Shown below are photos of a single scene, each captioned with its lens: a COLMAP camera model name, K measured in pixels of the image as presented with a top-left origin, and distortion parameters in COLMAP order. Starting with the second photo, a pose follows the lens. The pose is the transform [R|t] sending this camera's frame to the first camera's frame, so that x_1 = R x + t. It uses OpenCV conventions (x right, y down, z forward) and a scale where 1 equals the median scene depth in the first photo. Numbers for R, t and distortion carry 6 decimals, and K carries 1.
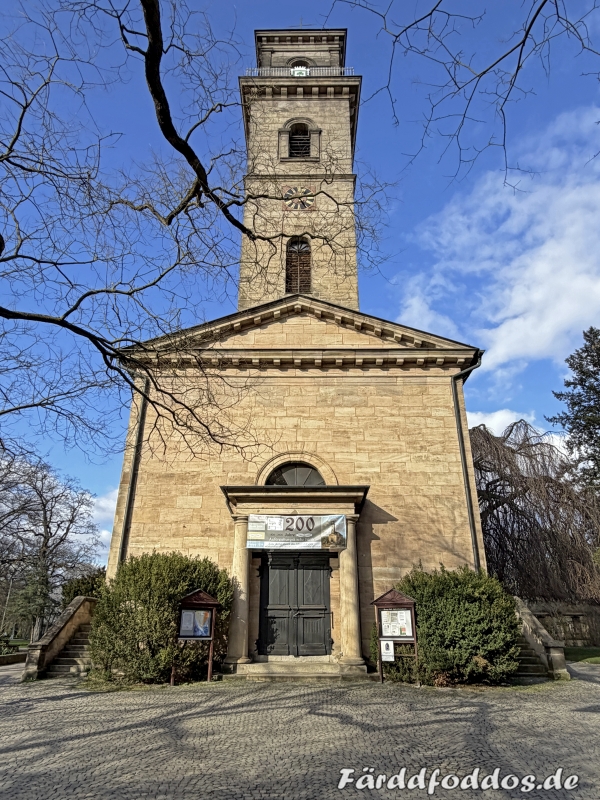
lens RADIAL K [[509.3, 0, 299.8], [0, 509.3, 398.8], [0, 0, 1]] dist [-0.007374, -0.000730]
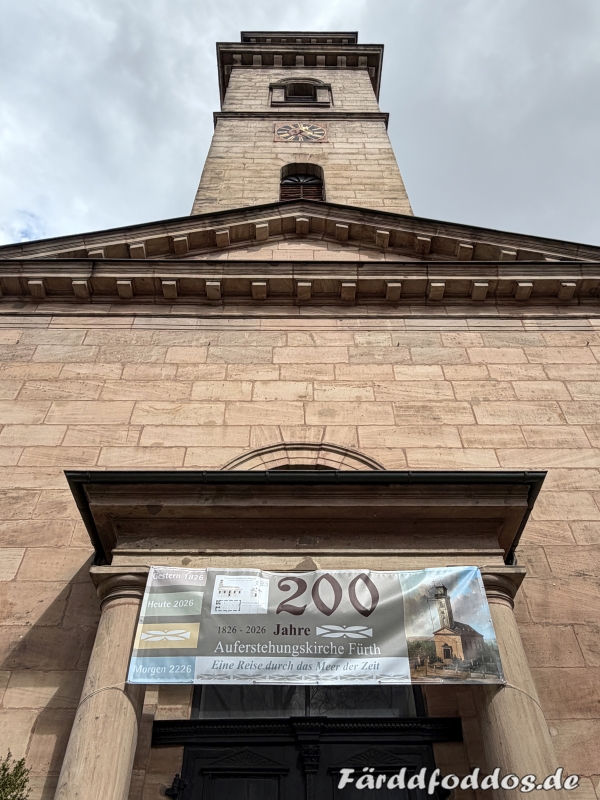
lens RADIAL K [[587.7, 0, 300.7], [0, 587.7, 401.1], [0, 0, 1]] dist [-0.005573, -0.000620]
pose [[0.999662, 0.009030, 0.024383, -0.020258], [0.001038, 0.923167, -0.384398, 0.235513], [-0.025981, 0.384293, 0.922846, 0.568952]]
